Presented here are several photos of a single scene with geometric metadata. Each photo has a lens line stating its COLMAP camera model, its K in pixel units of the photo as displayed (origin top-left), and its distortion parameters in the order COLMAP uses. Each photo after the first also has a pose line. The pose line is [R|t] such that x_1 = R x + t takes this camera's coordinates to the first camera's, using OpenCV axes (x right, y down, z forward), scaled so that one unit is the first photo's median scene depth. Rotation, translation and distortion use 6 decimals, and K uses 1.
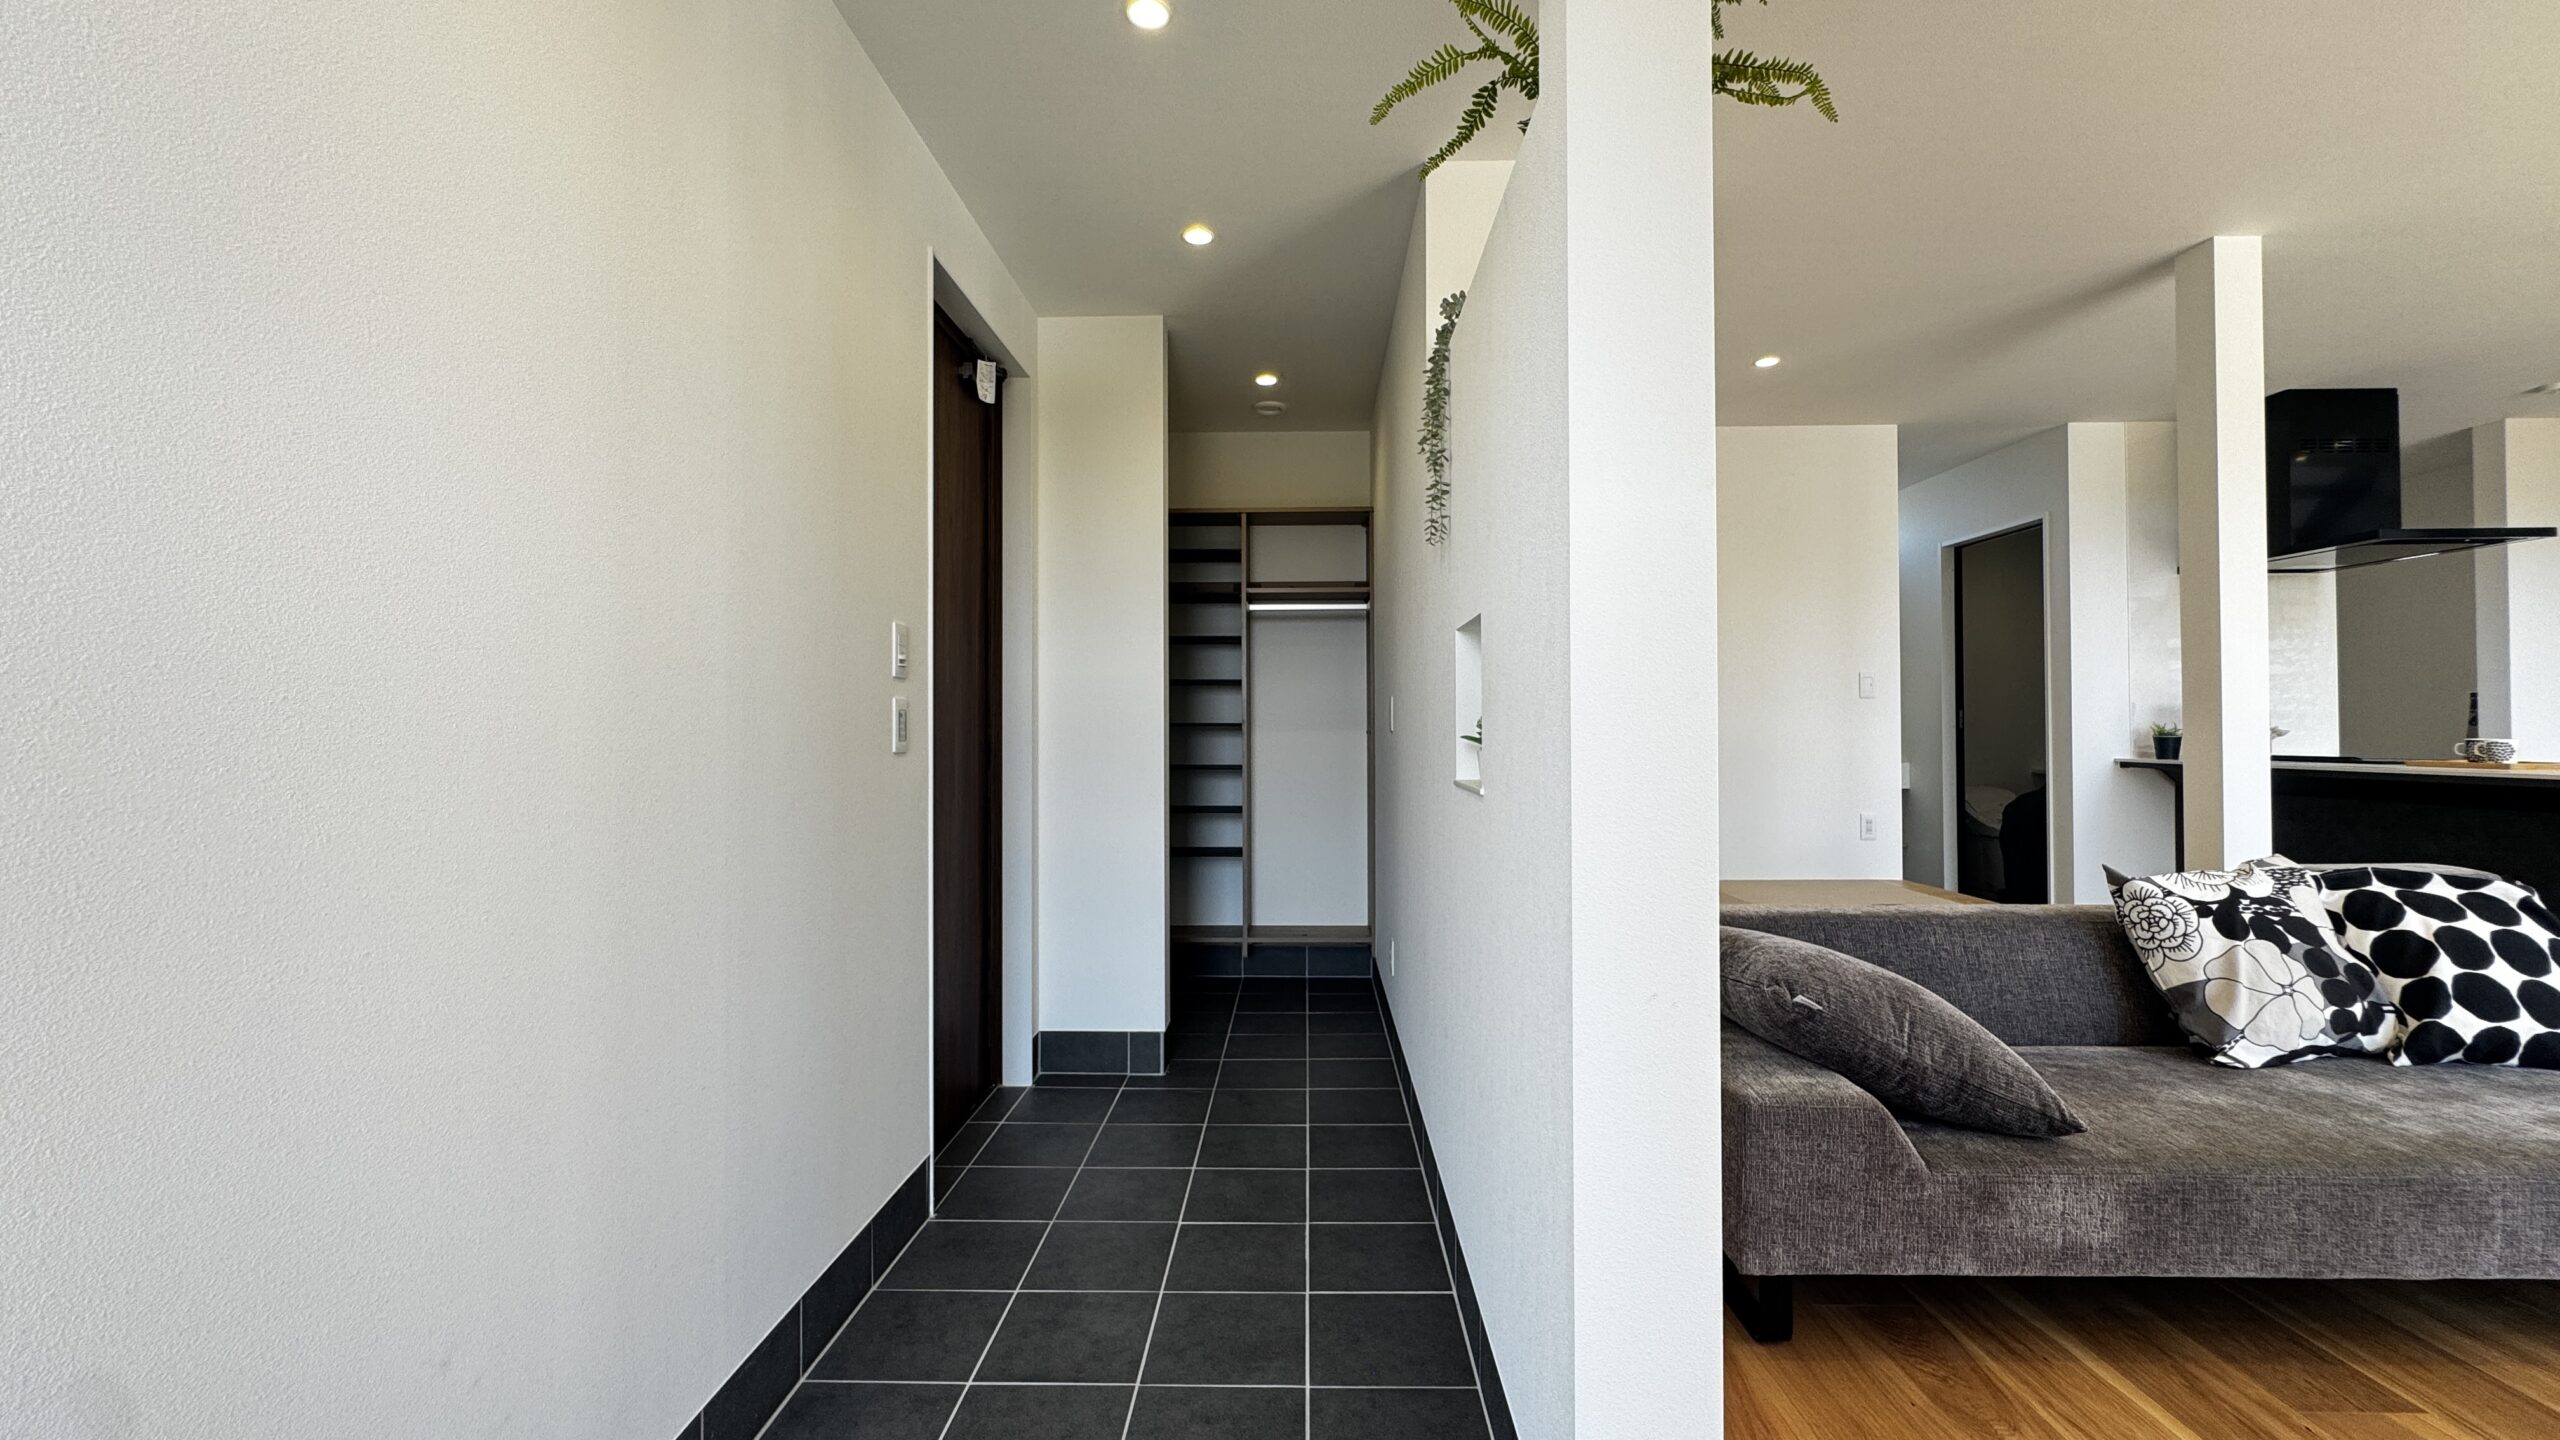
lens RADIAL K [[1025.3, 0, 1289.3], [0, 1025.3, 717.8], [0, 0, 1]] dist [-0.006797, 0.001331]
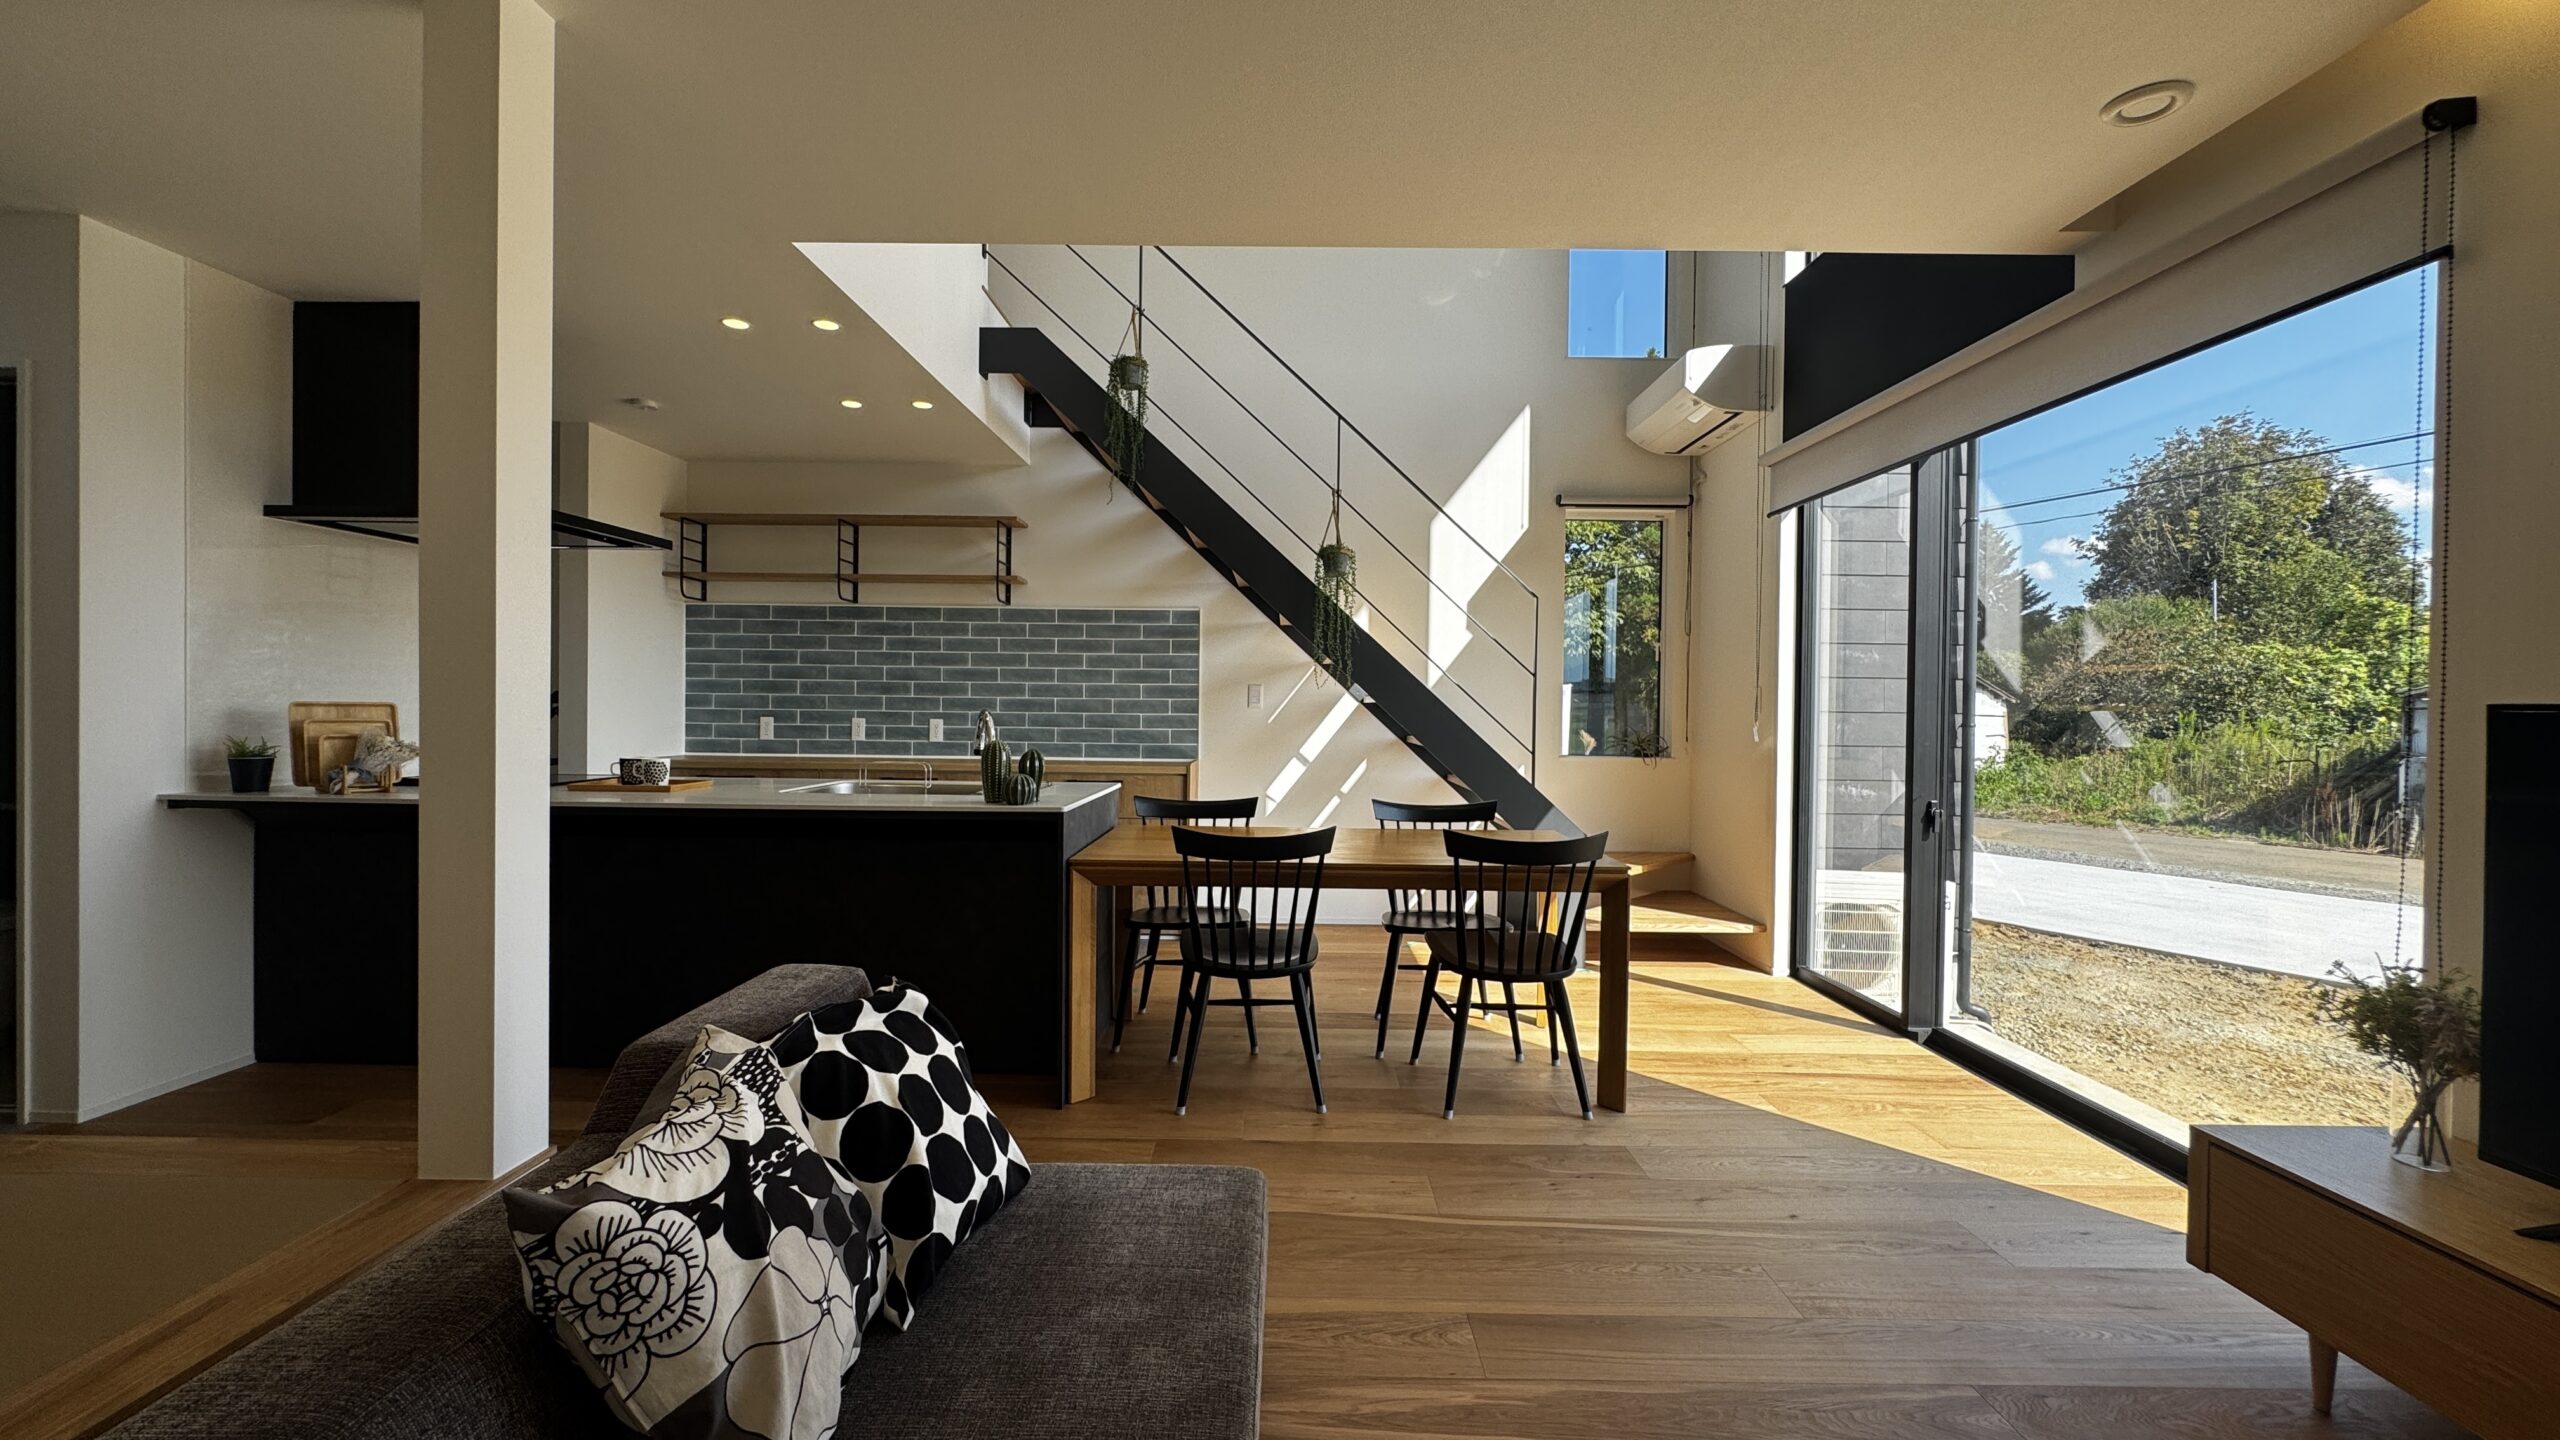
lens RADIAL K [[1025.3, 0, 1282.2], [0, 1025.3, 716.2], [0, 0, 1]] dist [-0.006797, 0.001331]
pose [[-0.017034, -0.005186, 0.999841, 0.399549], [-0.025084, 0.999674, 0.004757, -0.060865], [-0.999540, -0.024999, -0.017159, 0.733588]]
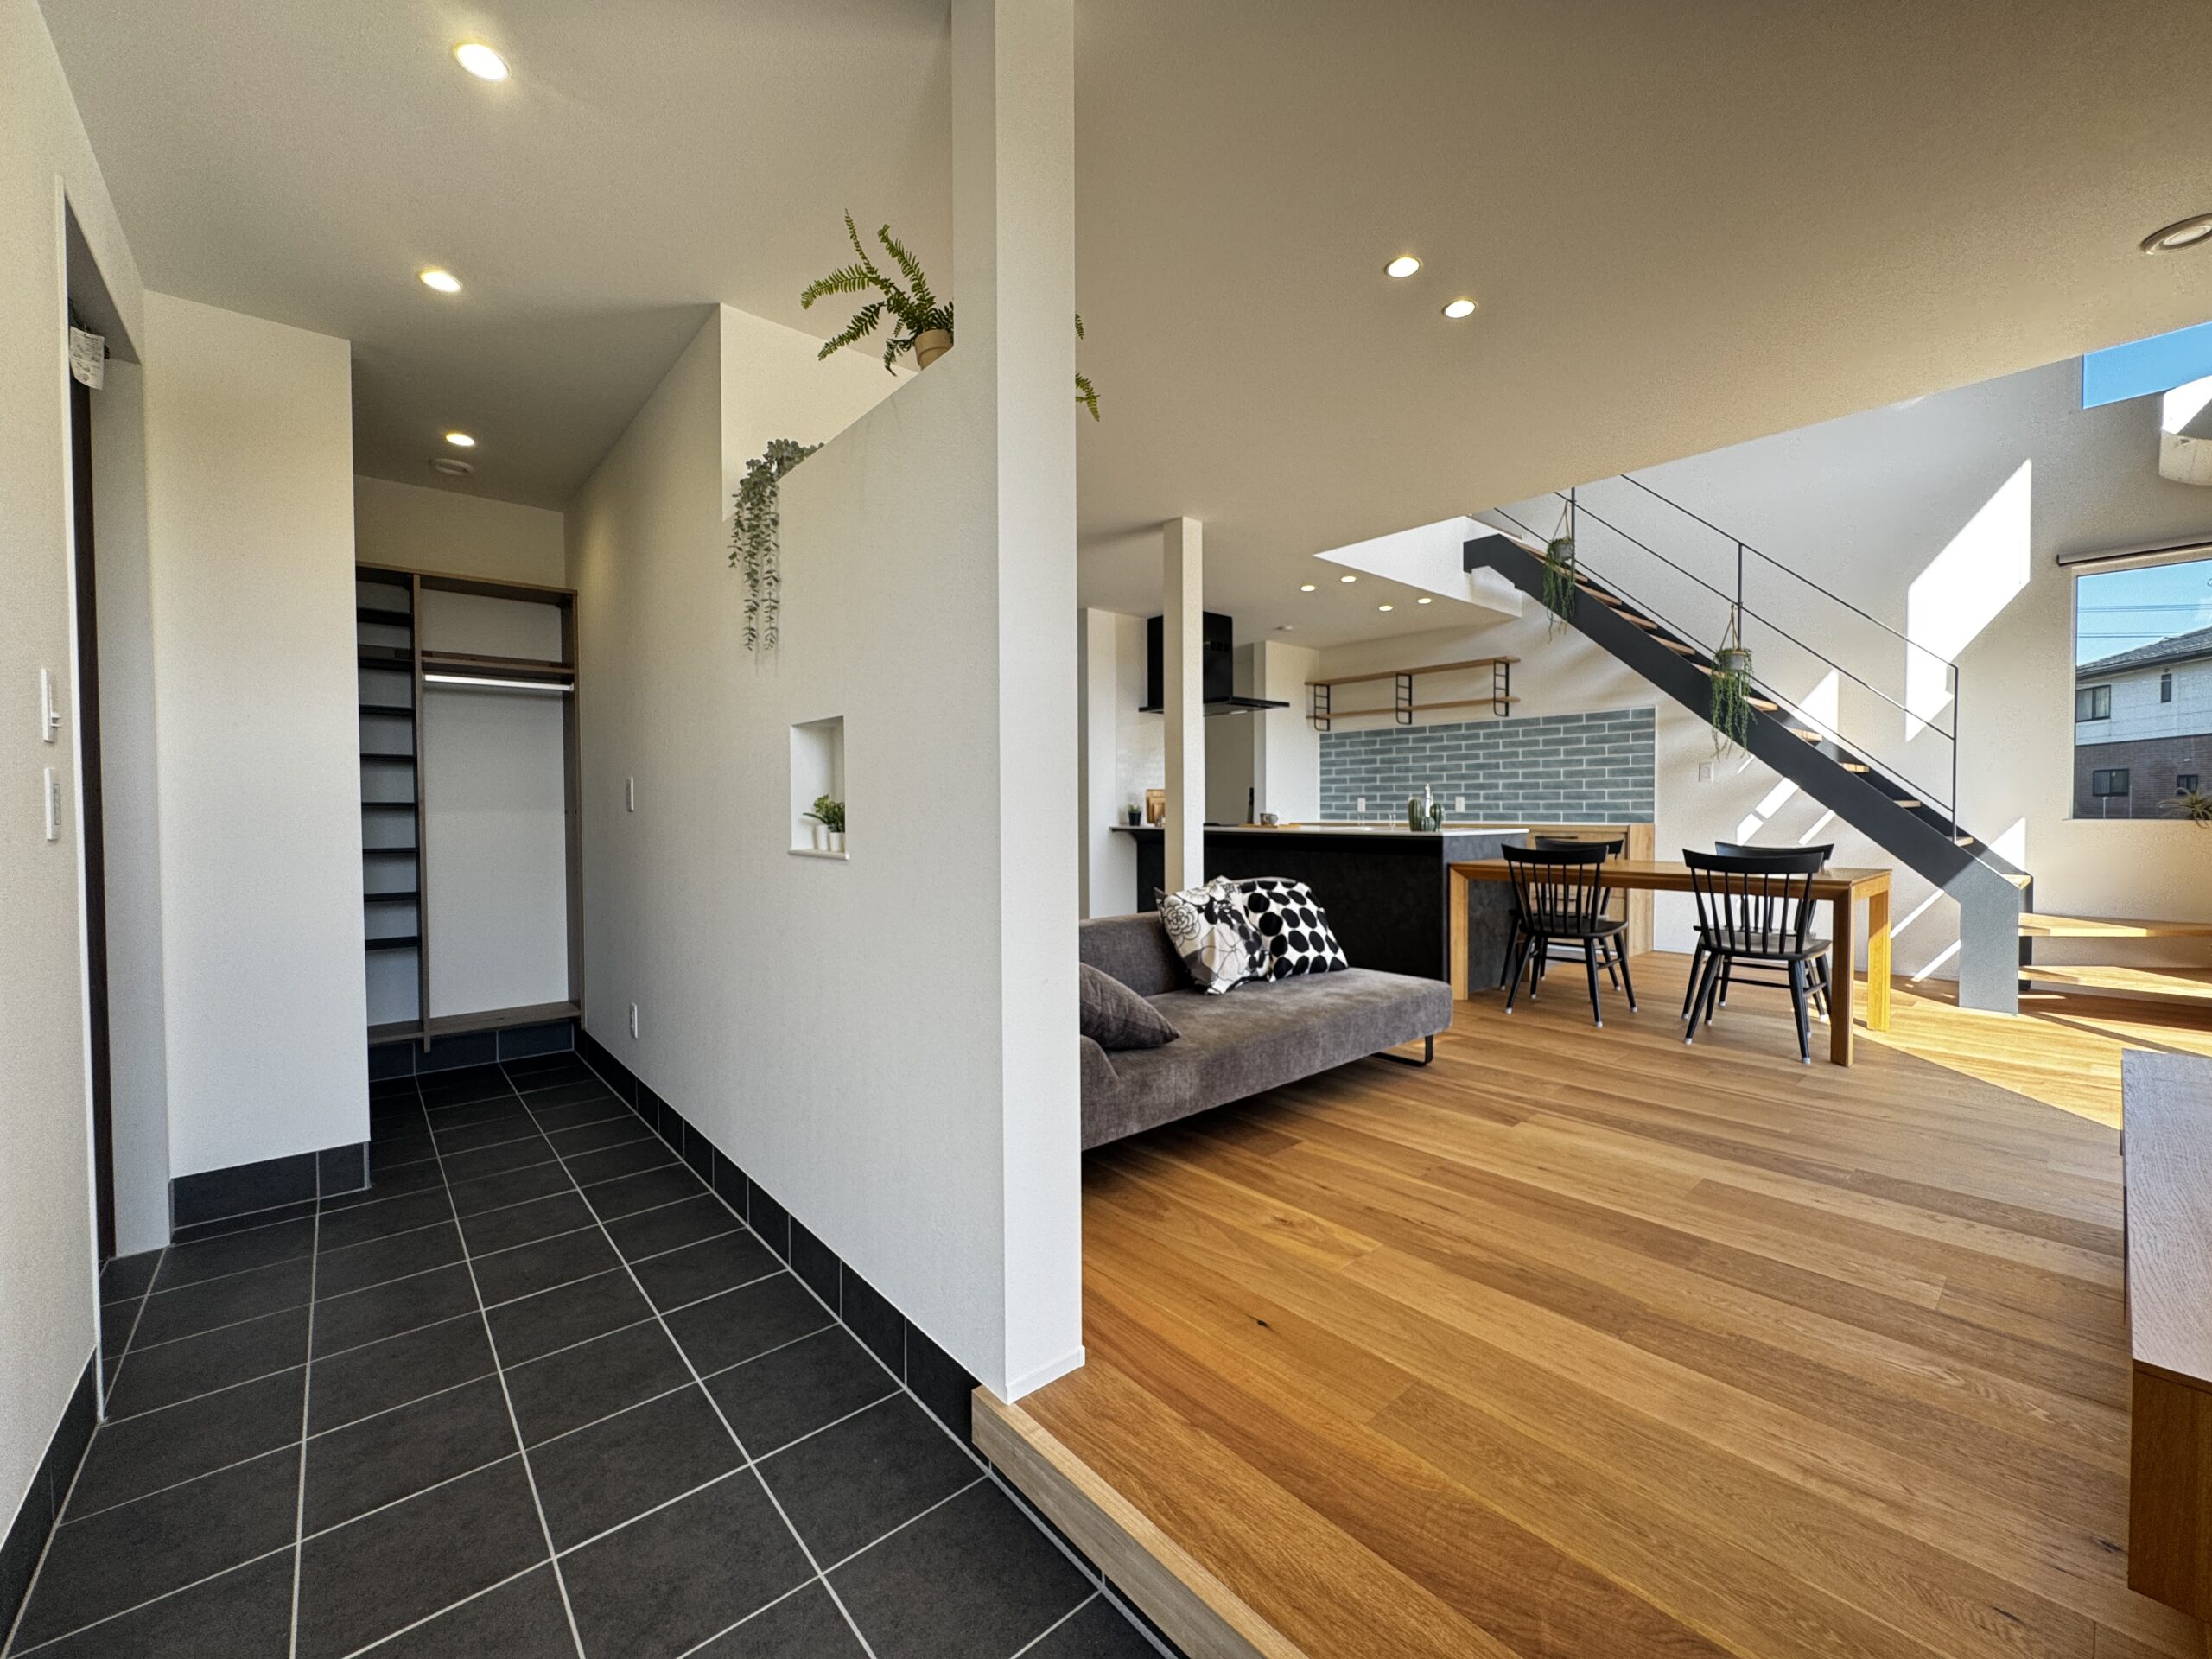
lens RADIAL K [[880.8, 0, 1109.6], [0, 880.8, 827.5], [0, 0, 1]] dist [-0.006368, 0.000187]
pose [[0.739780, -0.016852, 0.672638, -0.241688], [-0.005126, 0.999516, 0.030680, 0.000467], [-0.672829, -0.026144, 0.739336, -0.018953]]
